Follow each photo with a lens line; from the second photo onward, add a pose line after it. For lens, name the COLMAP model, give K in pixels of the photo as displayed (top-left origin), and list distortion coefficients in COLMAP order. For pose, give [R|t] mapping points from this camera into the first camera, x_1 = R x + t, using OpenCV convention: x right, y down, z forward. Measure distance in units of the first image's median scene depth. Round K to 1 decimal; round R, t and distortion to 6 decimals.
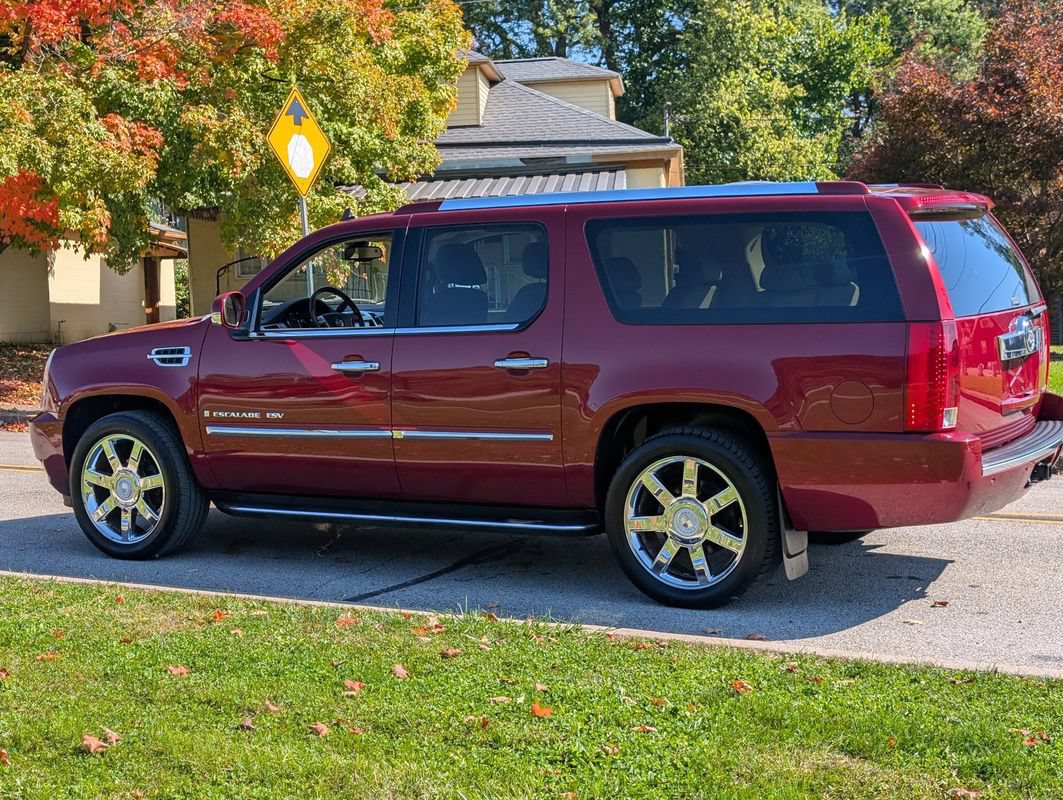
lens RADIAL K [[1694.6, 0, 529.3], [0, 1694.6, 401.8], [0, 0, 1]] dist [0.069898, 0.000000]
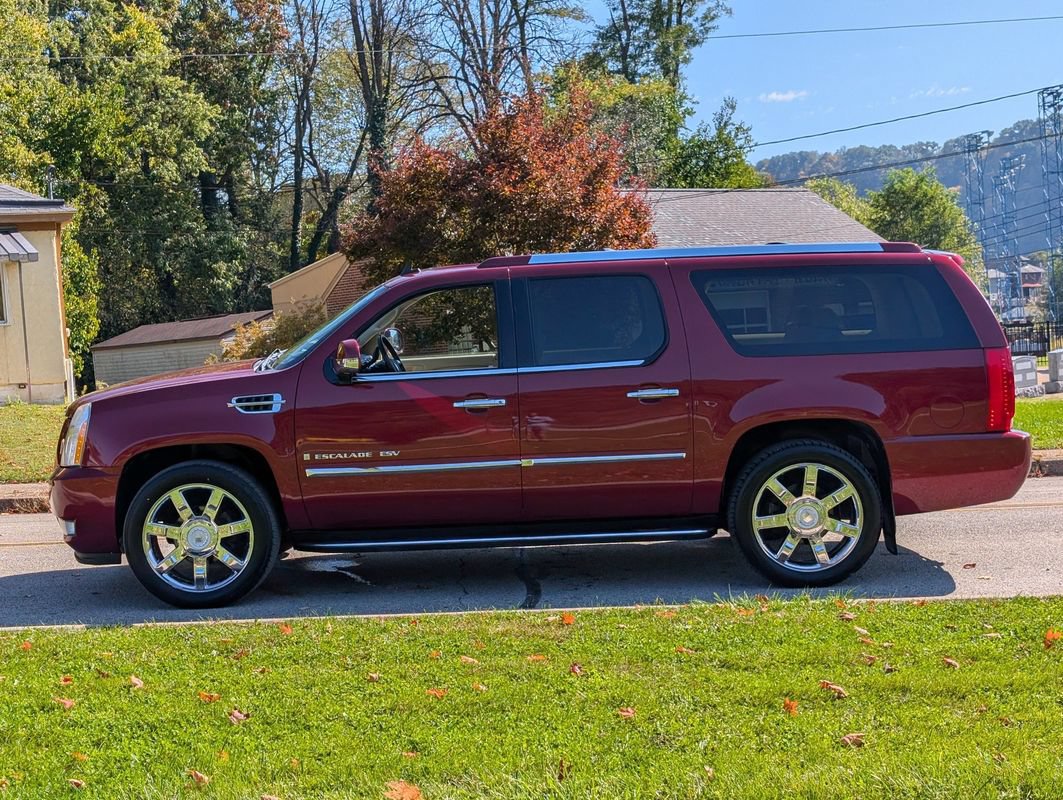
lens RADIAL K [[1694.6, 0, 531.3], [0, 1694.6, 397.0], [0, 0, 1]] dist [0.069898, 0.000000]
pose [[0.869961, -0.038458, 0.491618, -0.616400], [0.053032, 0.998469, -0.015736, -0.006208], [-0.490260, 0.039761, 0.870669, 0.027816]]
